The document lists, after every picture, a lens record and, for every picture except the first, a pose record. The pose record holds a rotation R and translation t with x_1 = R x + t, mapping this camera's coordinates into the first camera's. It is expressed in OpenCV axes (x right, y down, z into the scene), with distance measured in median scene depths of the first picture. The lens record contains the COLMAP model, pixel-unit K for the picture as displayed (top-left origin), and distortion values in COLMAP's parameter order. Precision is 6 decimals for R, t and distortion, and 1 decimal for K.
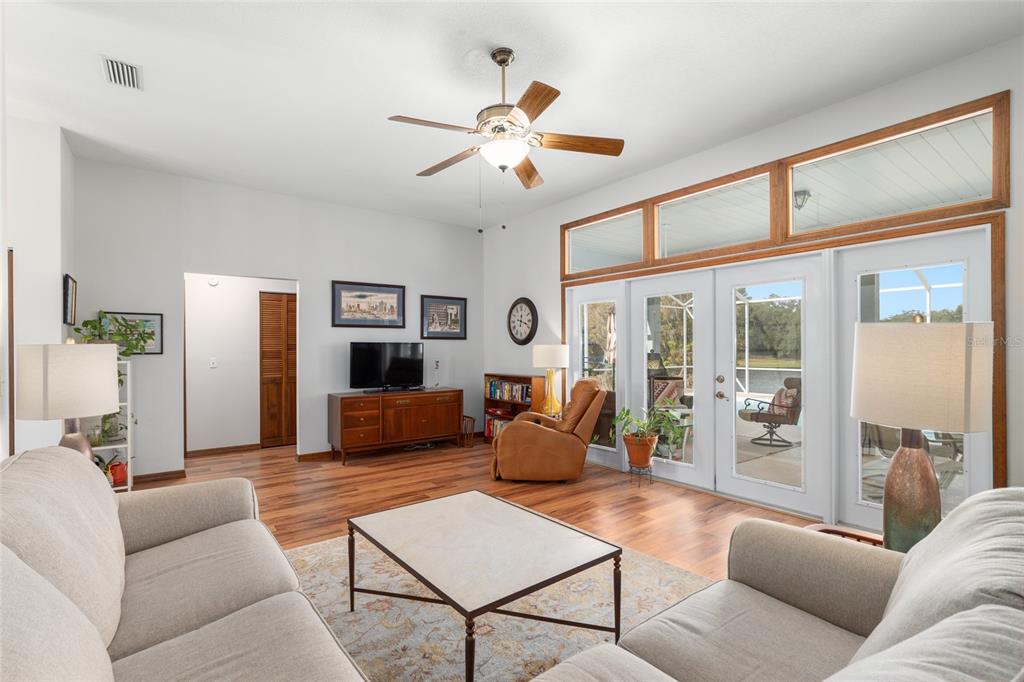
lens RADIAL K [[490.3, 0, 512.9], [0, 490.3, 354.8], [0, 0, 1]] dist [0.001590, -0.000891]
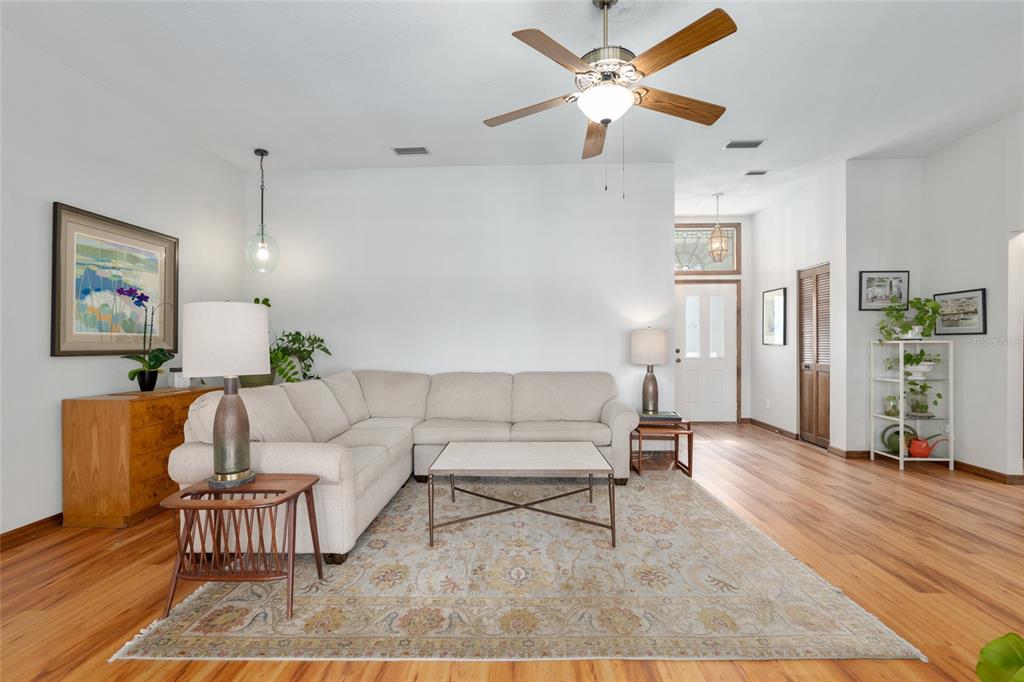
lens RADIAL K [[438.2, 0, 515.7], [0, 438.2, 348.1], [0, 0, 1]] dist [-0.014396, 0.002393]
pose [[-0.637984, 0.014516, -0.769913, 0.349316], [-0.004450, 0.999736, 0.022536, 0.008542], [0.770037, 0.017803, -0.637751, 0.698617]]
